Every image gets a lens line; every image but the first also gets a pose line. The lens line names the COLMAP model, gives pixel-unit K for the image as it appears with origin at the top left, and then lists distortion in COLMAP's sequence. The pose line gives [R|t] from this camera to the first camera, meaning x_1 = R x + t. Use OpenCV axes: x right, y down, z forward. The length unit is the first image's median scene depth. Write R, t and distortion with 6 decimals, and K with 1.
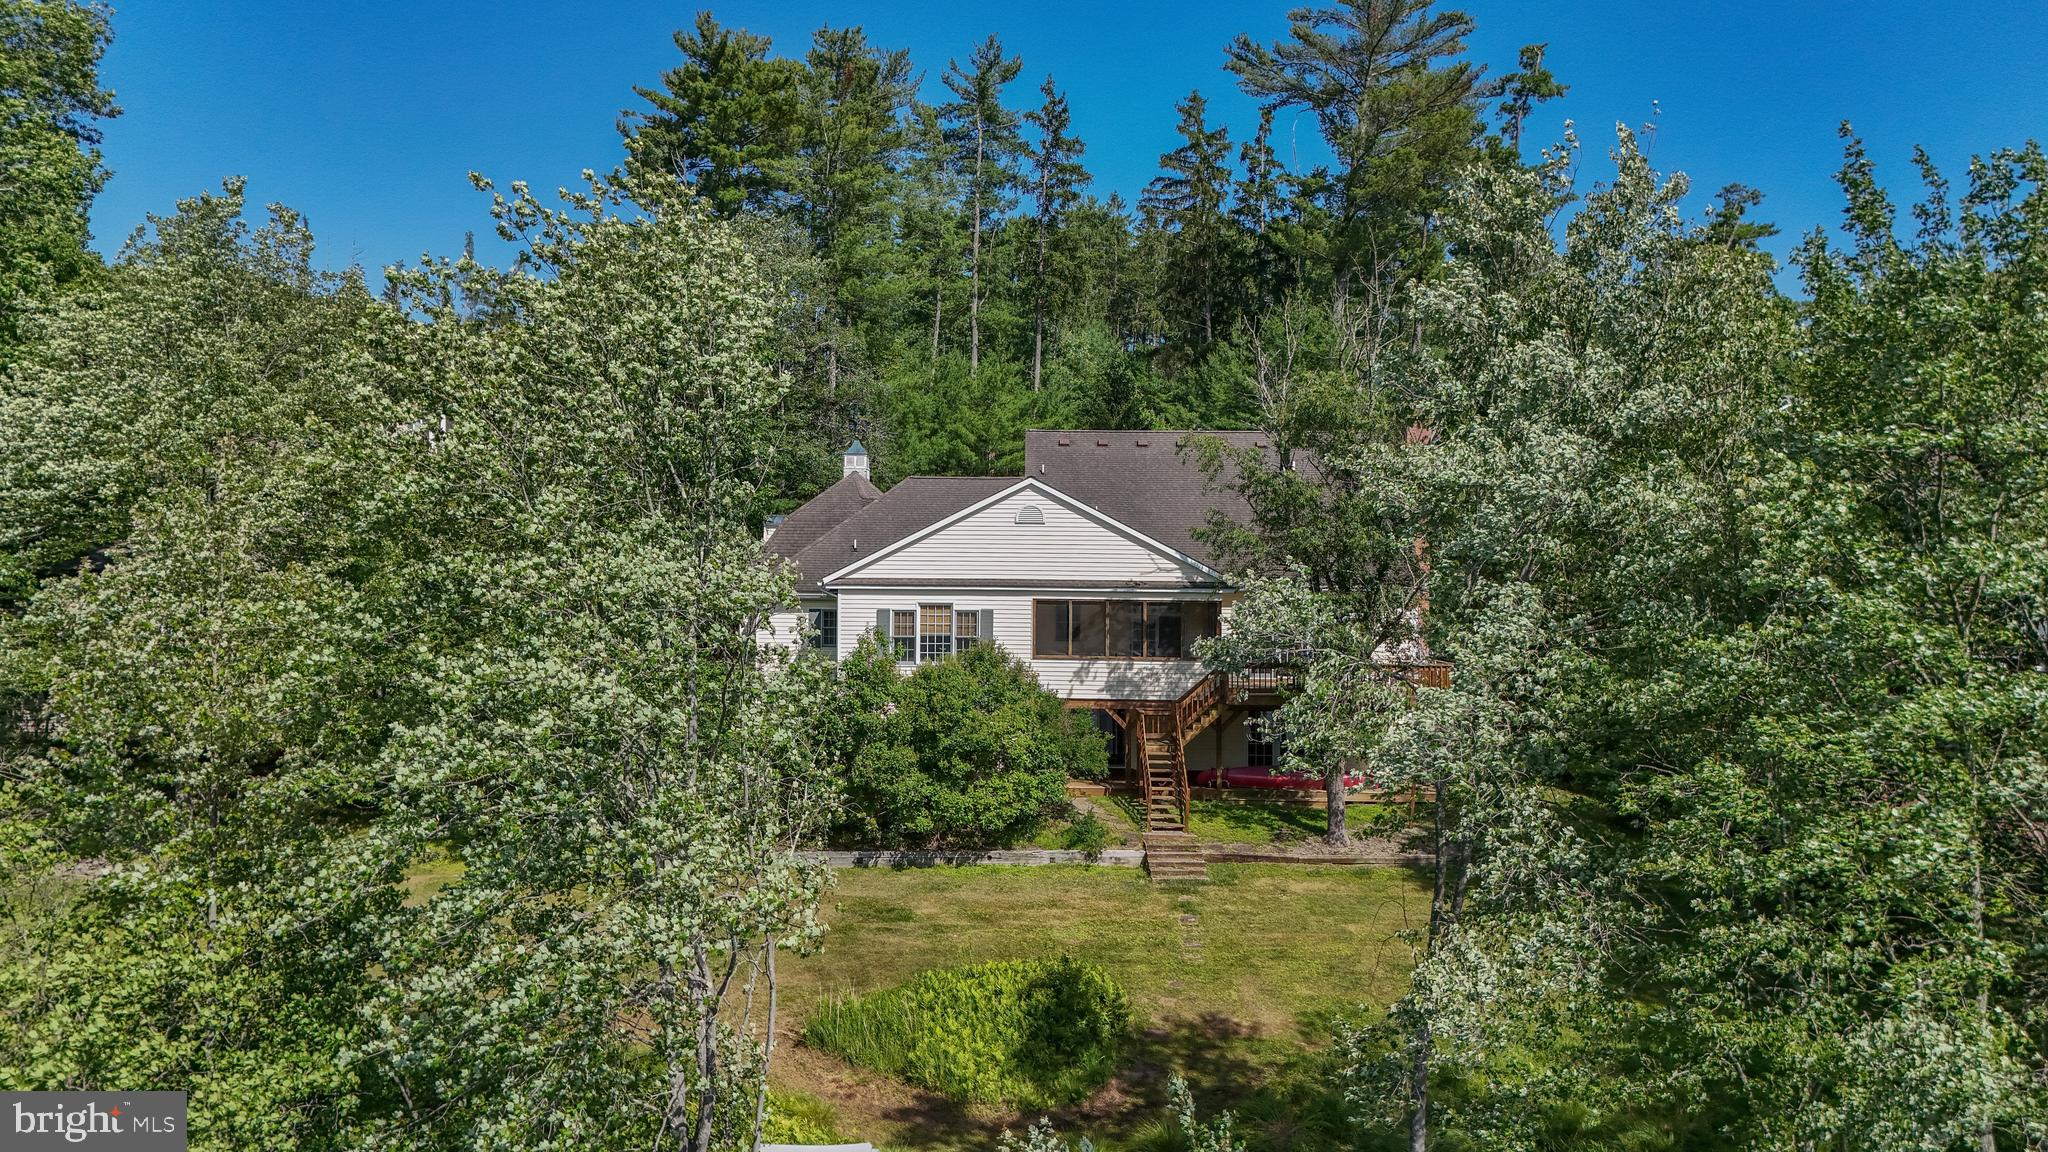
lens RADIAL K [[1518.2, 0, 1014.5], [0, 1518.2, 564.0], [0, 0, 1]] dist [0.084184, -0.088335]
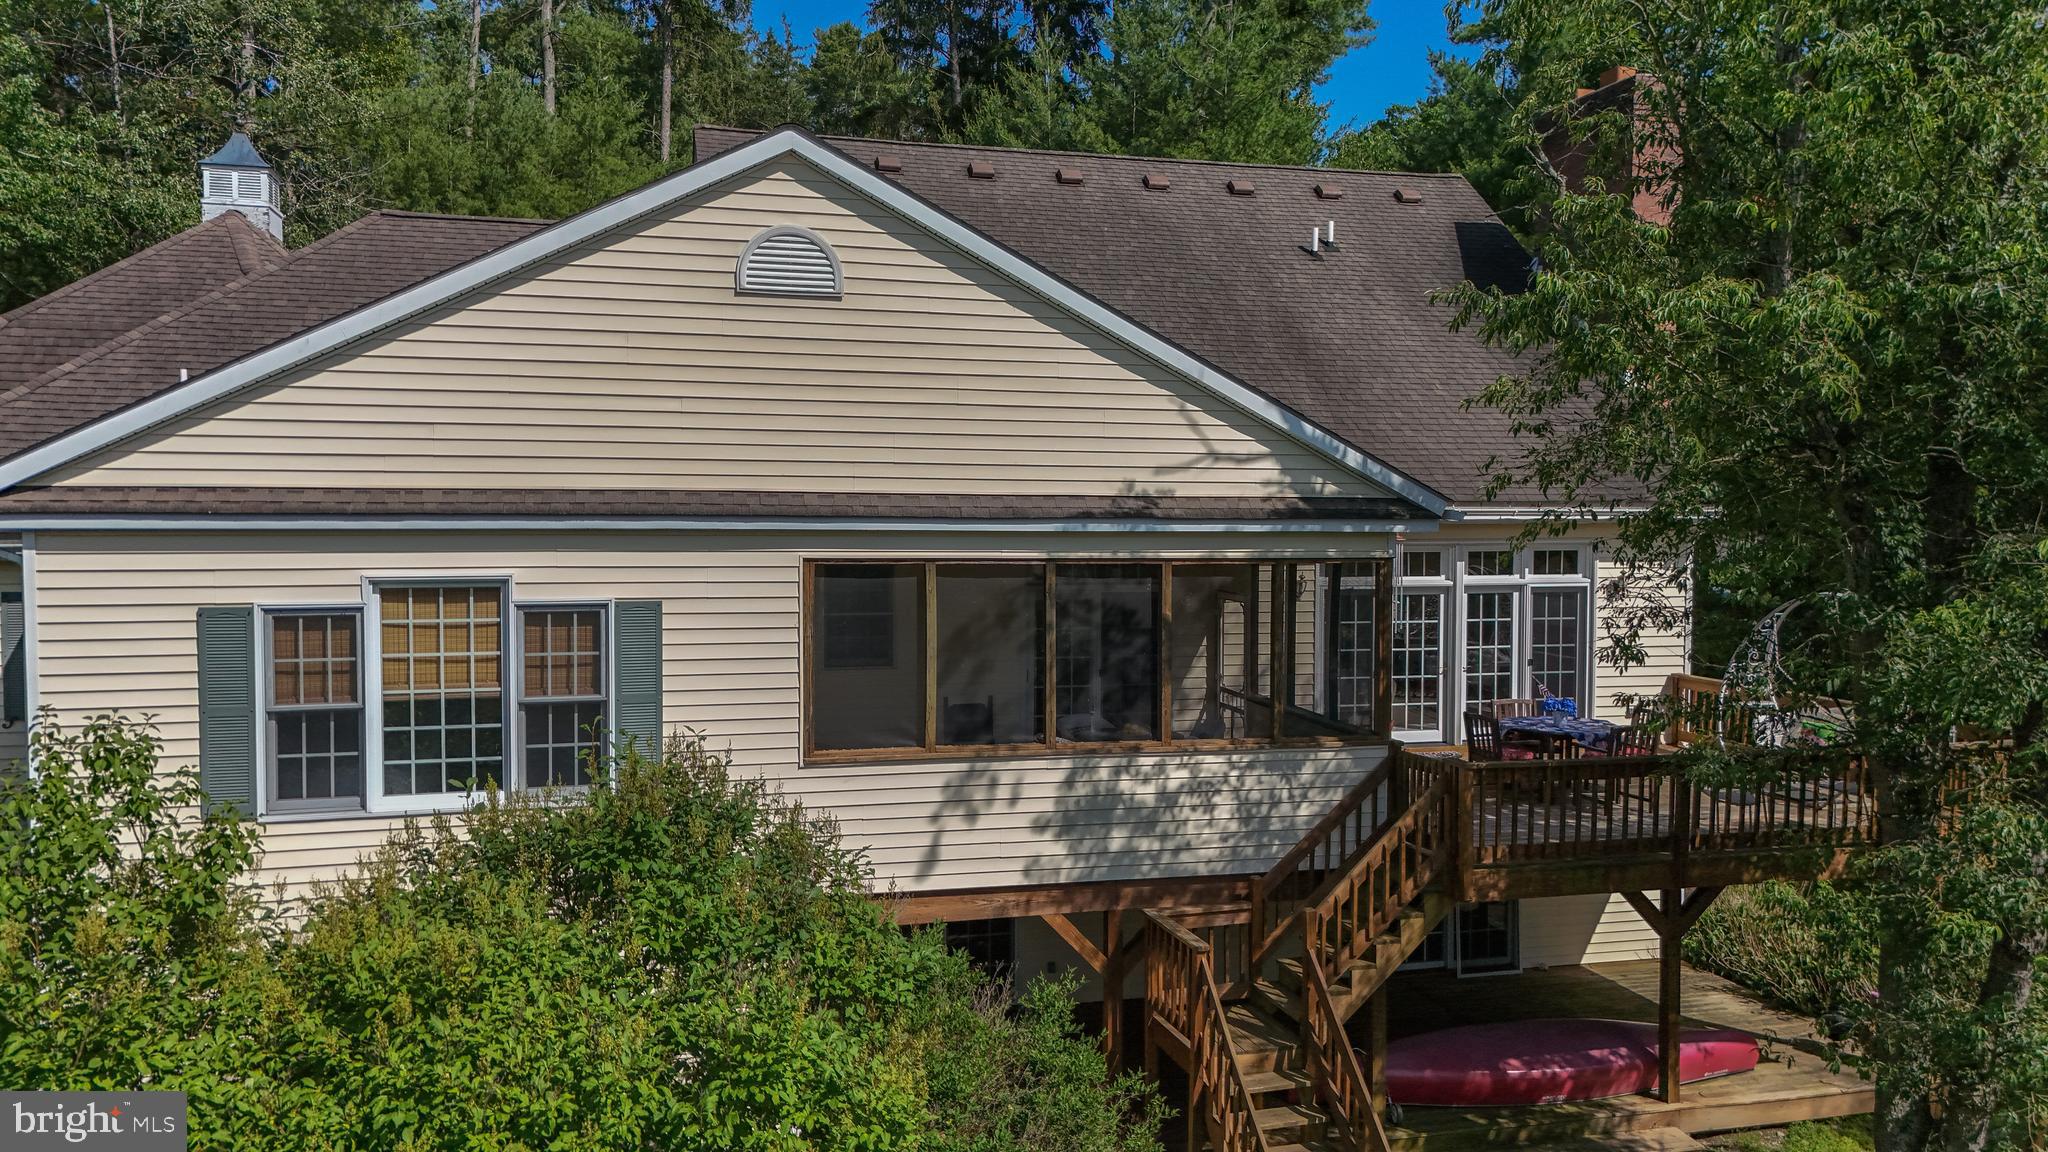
lens RADIAL K [[1518.2, 0, 1020.0], [0, 1518.2, 579.6], [0, 0, 1]] dist [0.084184, -0.088335]
pose [[0.963189, -0.017891, 0.268229, -0.025840], [0.000679, 0.997941, 0.064128, 0.008263], [-0.268824, -0.061585, 0.961218, 0.713047]]
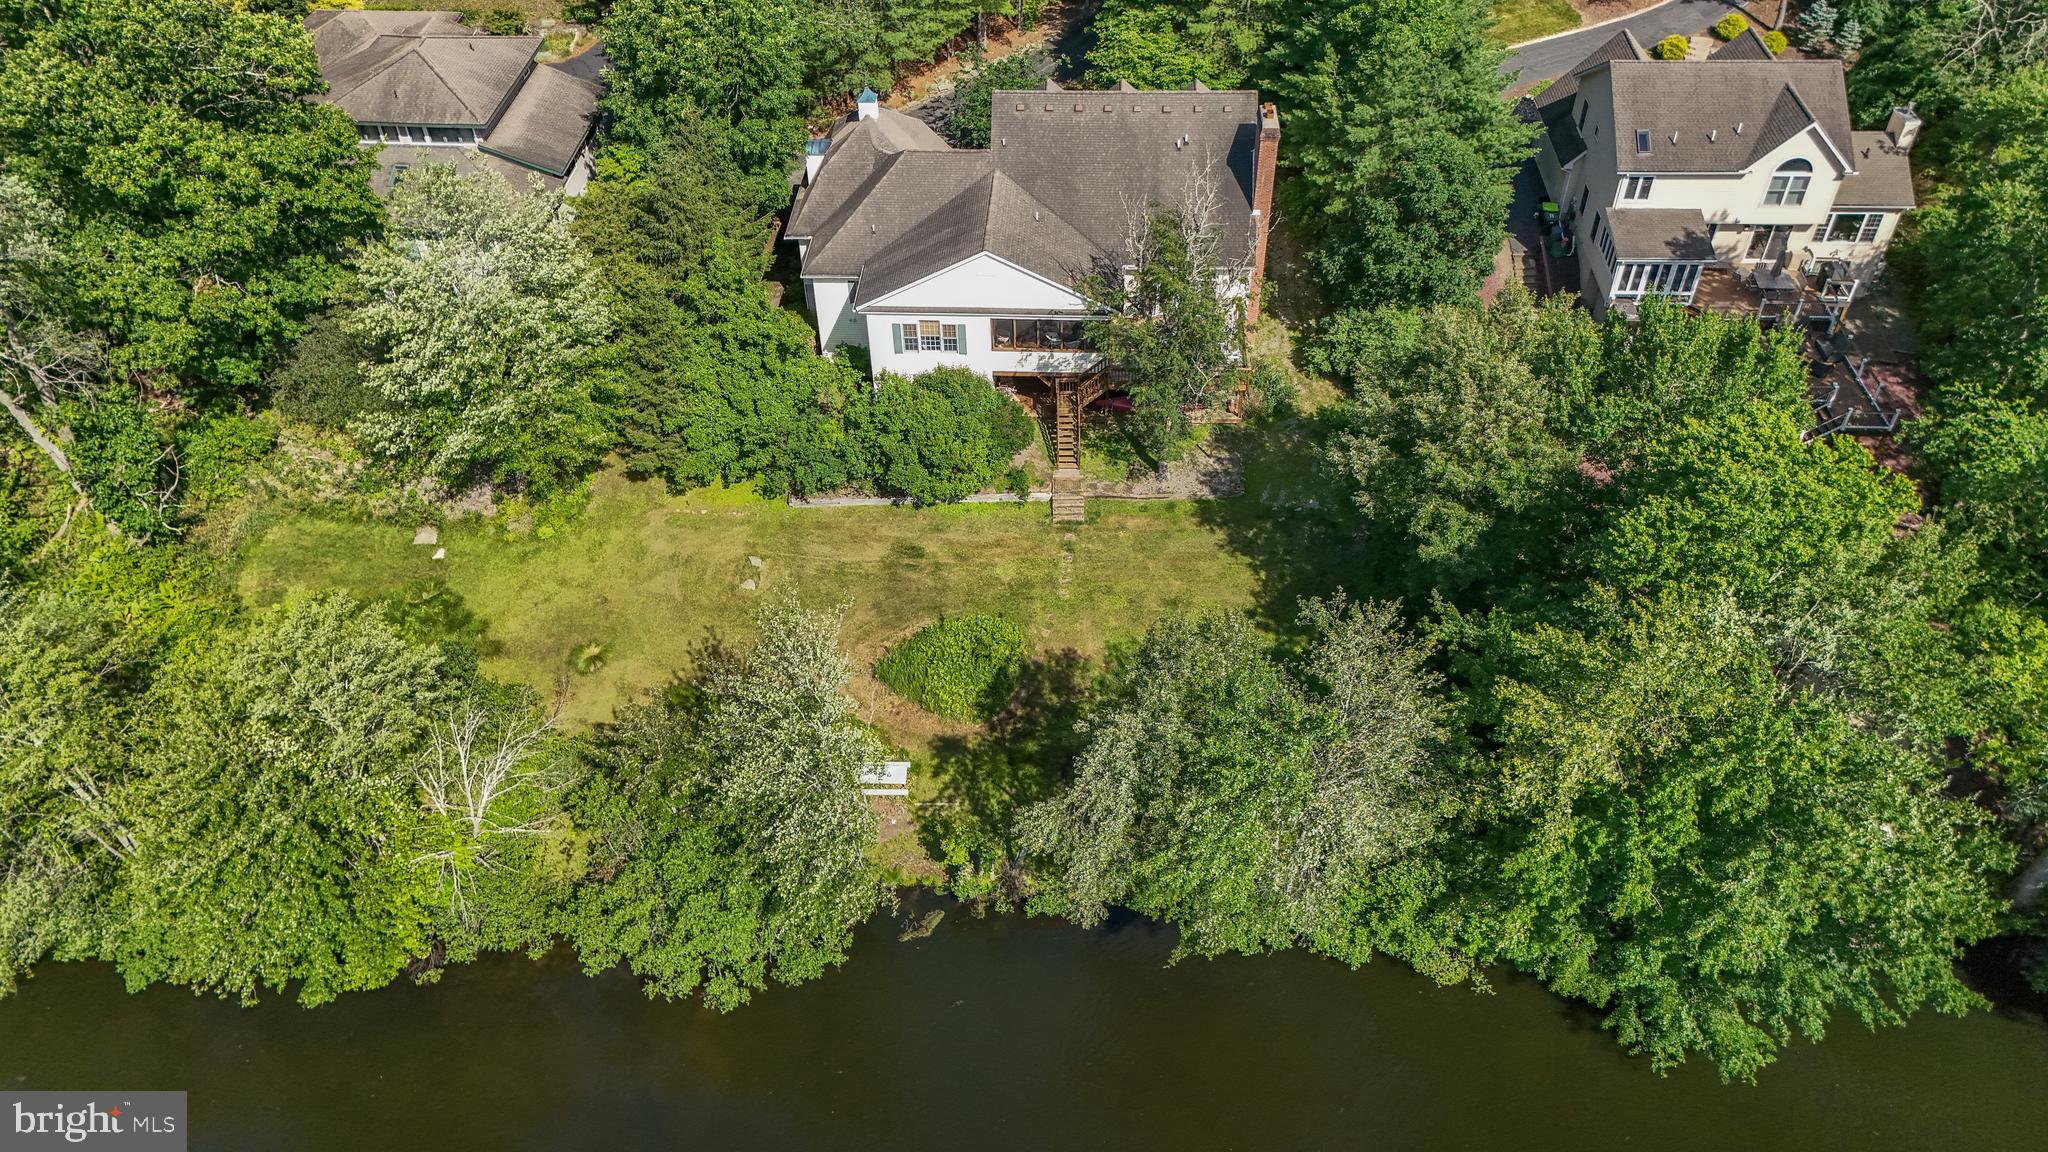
lens RADIAL K [[1518.2, 0, 1018.0], [0, 1518.2, 587.8], [0, 0, 1]] dist [0.084184, -0.088335]
pose [[0.999233, 0.002446, -0.039083, 0.103351], [0.025075, 0.726629, 0.686573, -0.860194], [0.030078, -0.687026, 0.726010, -0.337530]]
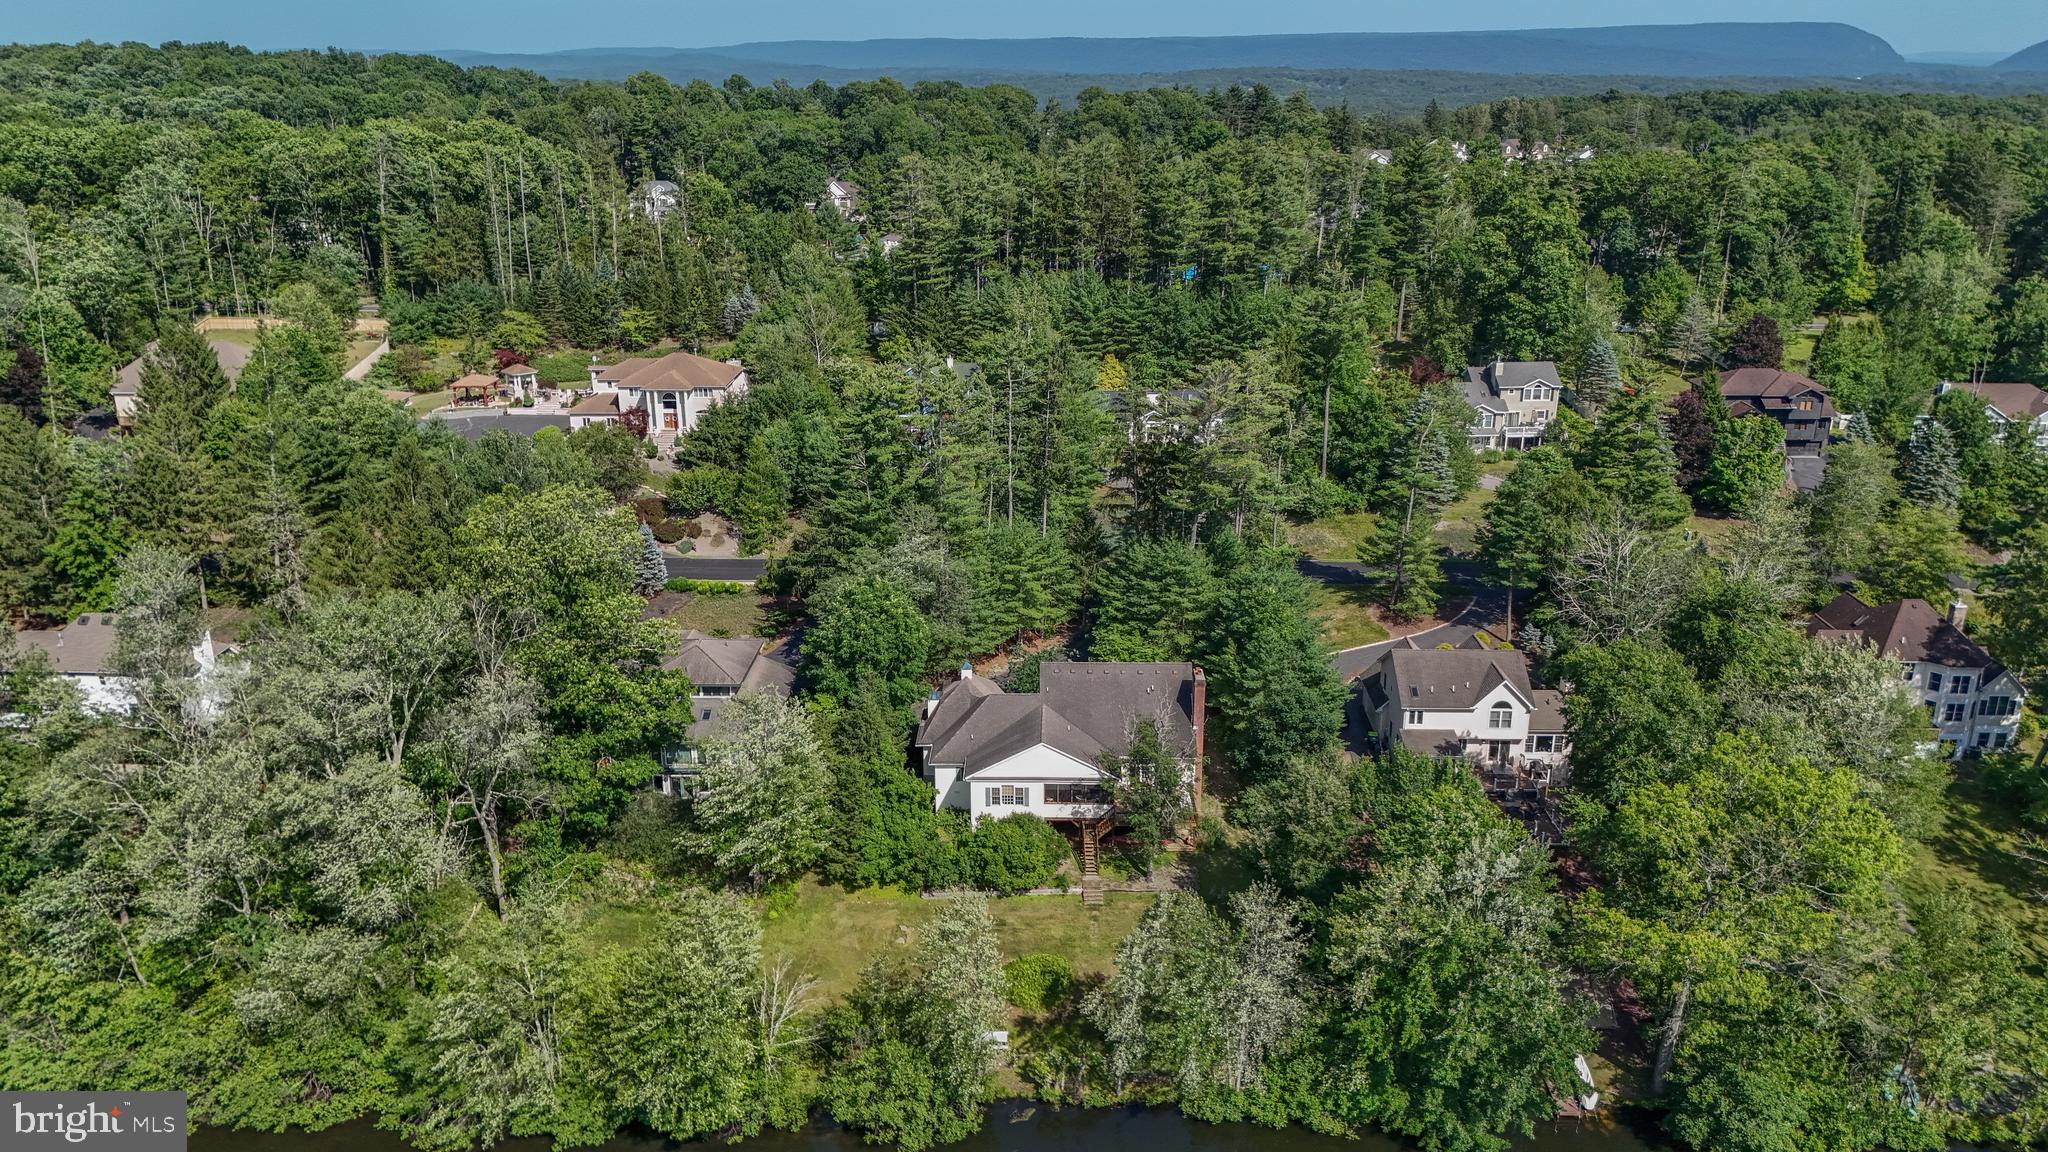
lens RADIAL K [[1518.2, 0, 1014.4], [0, 1518.2, 570.6], [0, 0, 1]] dist [0.084184, -0.088335]
pose [[0.999879, -0.012177, -0.009671, -0.009101], [0.014667, 0.945115, 0.326409, -1.211163], [0.005165, -0.326511, 0.945179, -1.412235]]
